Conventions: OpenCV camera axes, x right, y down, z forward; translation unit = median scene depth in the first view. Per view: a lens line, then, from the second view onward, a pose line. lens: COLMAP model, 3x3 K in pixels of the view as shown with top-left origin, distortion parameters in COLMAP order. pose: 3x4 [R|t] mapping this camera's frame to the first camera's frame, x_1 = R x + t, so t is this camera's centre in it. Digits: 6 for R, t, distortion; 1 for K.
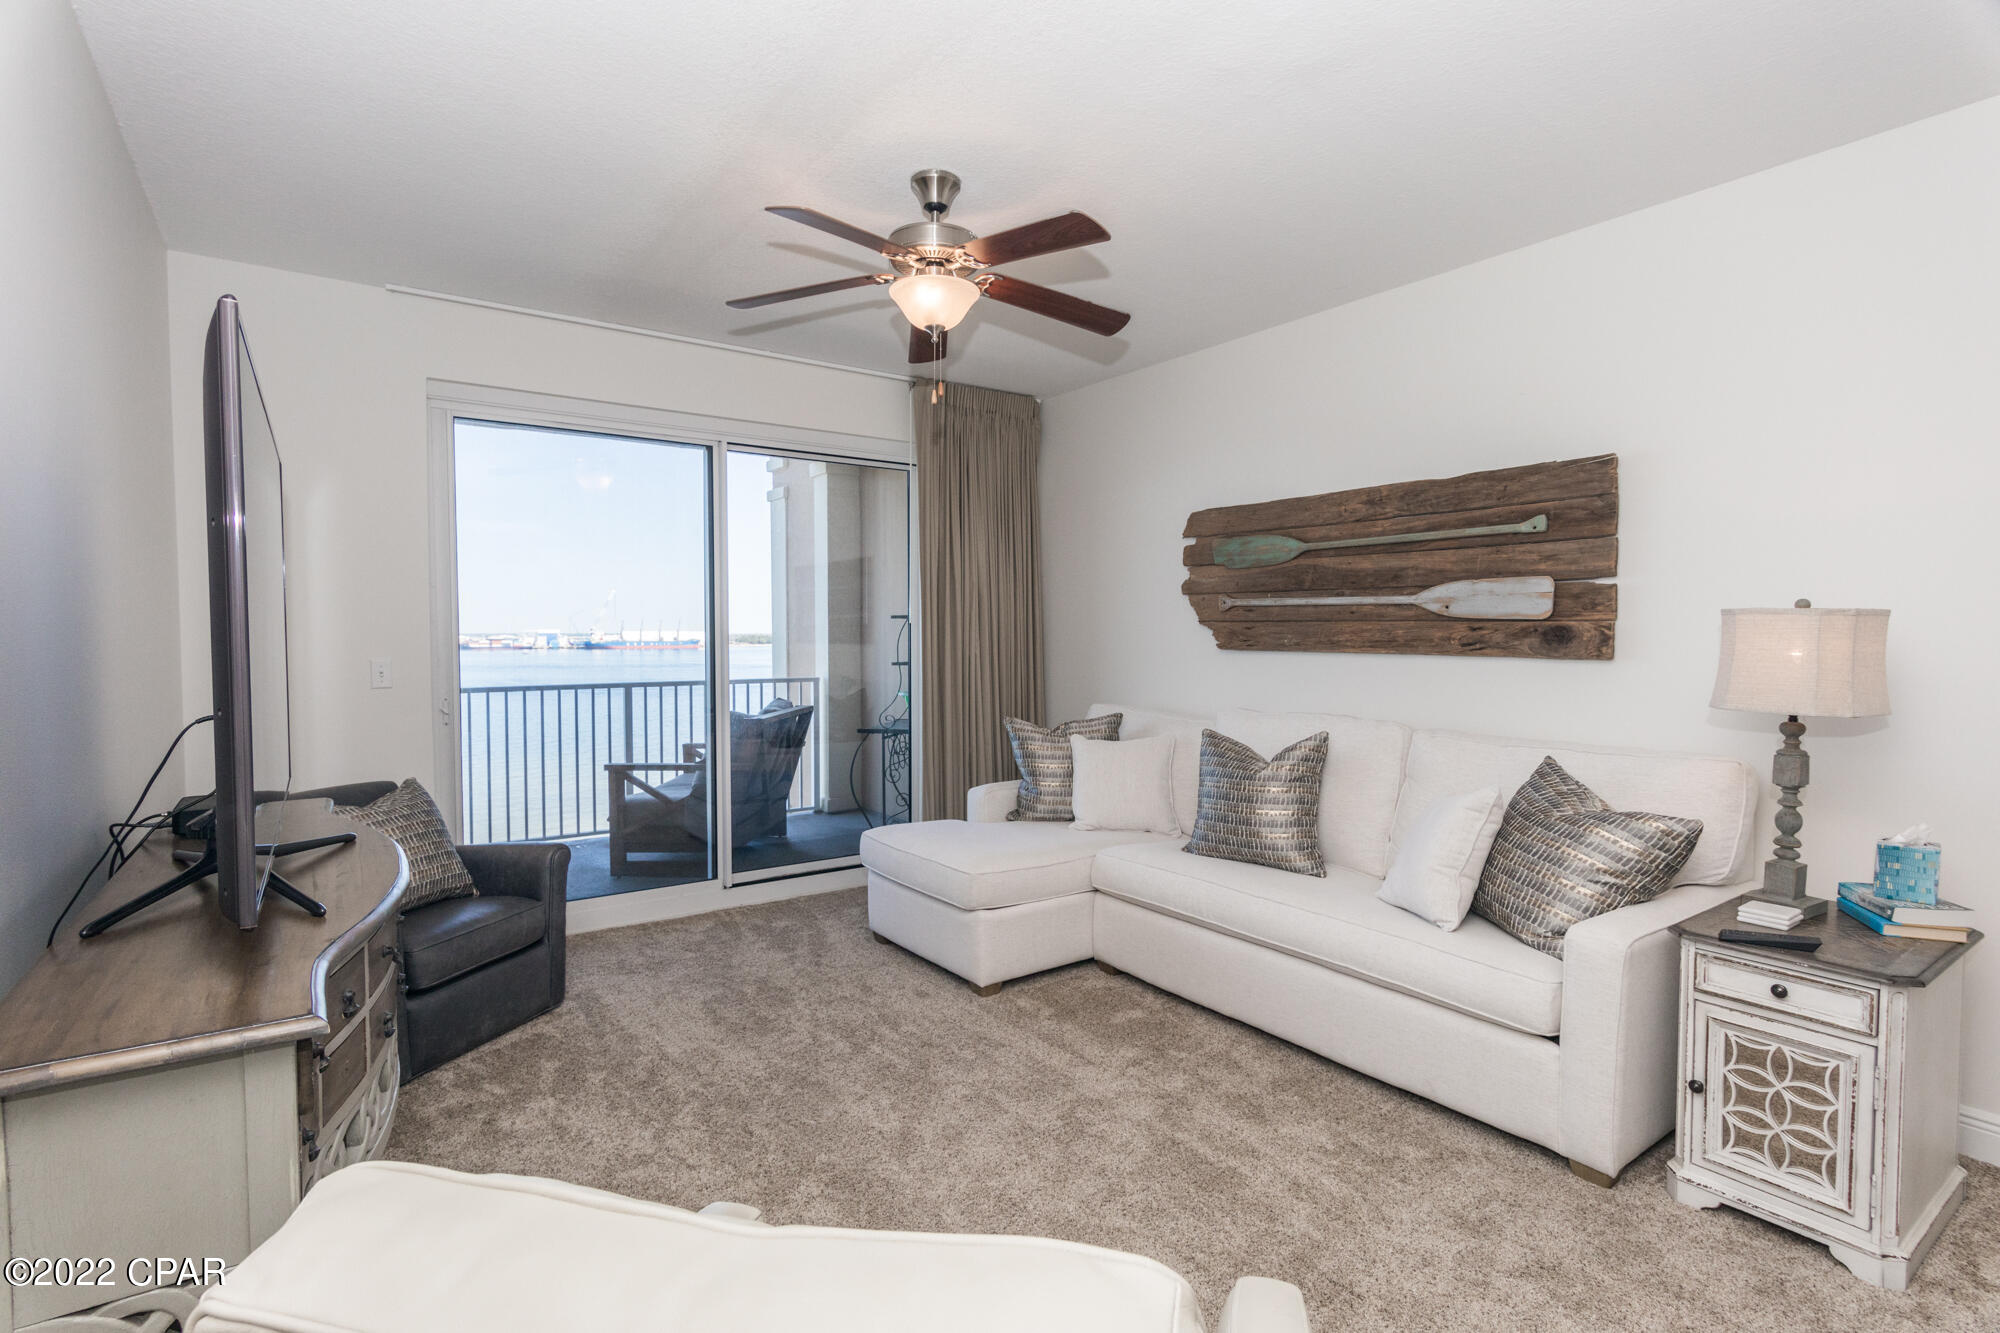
lens RADIAL K [[957.9, 0, 994.8], [0, 957.9, 669.3], [0, 0, 1]] dist [0.002448, -0.000249]
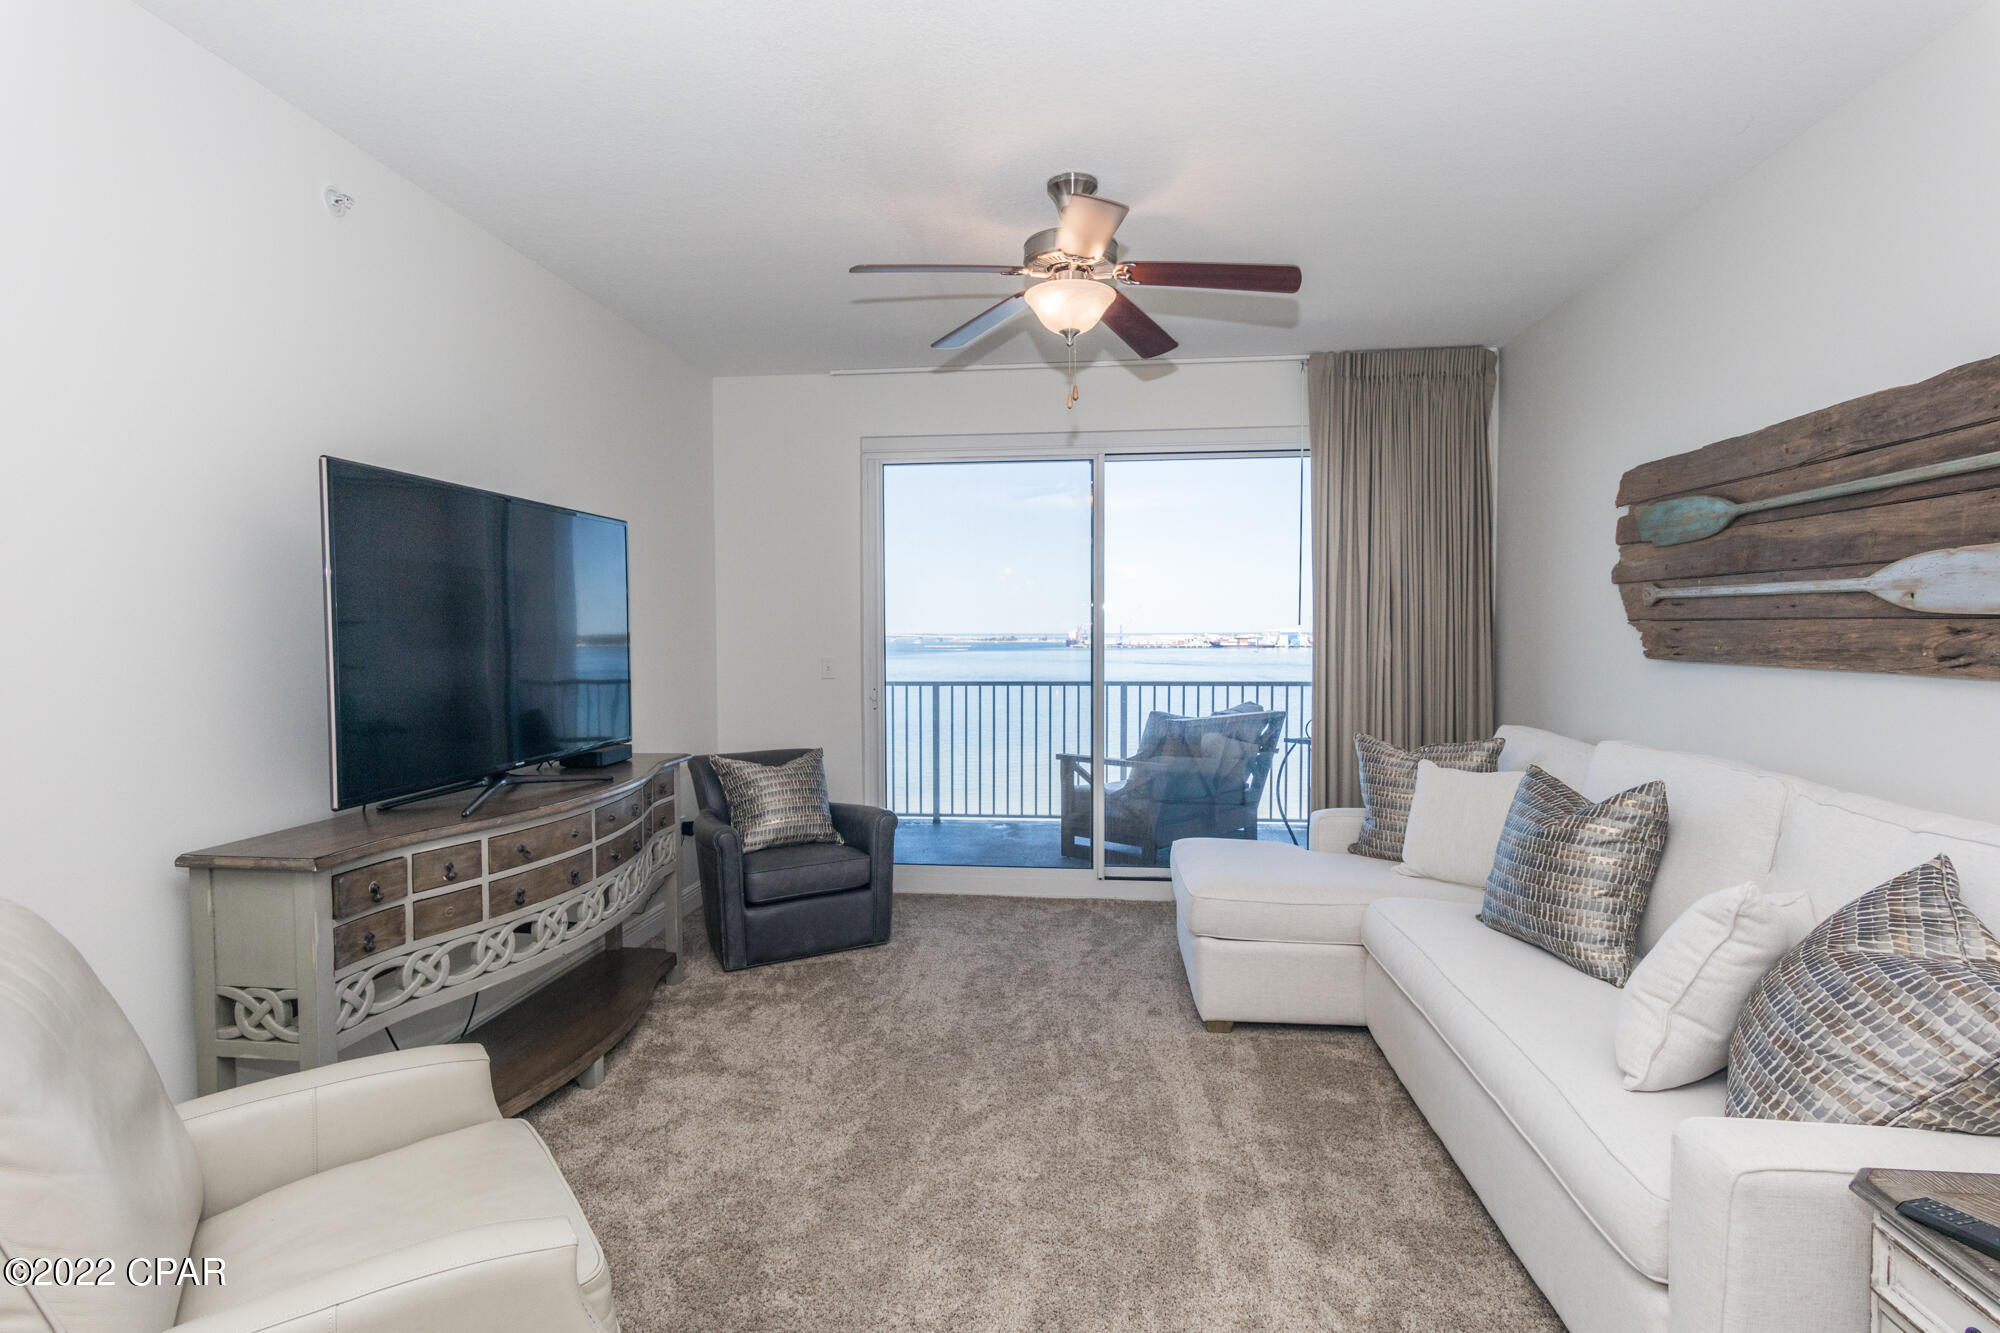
lens RADIAL K [[980.9, 0, 982.0], [0, 980.9, 671.6], [0, 0, 1]] dist [0.002679, 0.000160]
pose [[0.746671, 0.023561, -0.664776, 0.399885], [-0.021470, 0.999705, 0.011317, -0.010142], [0.664847, 0.005822, 0.746957, 0.131054]]
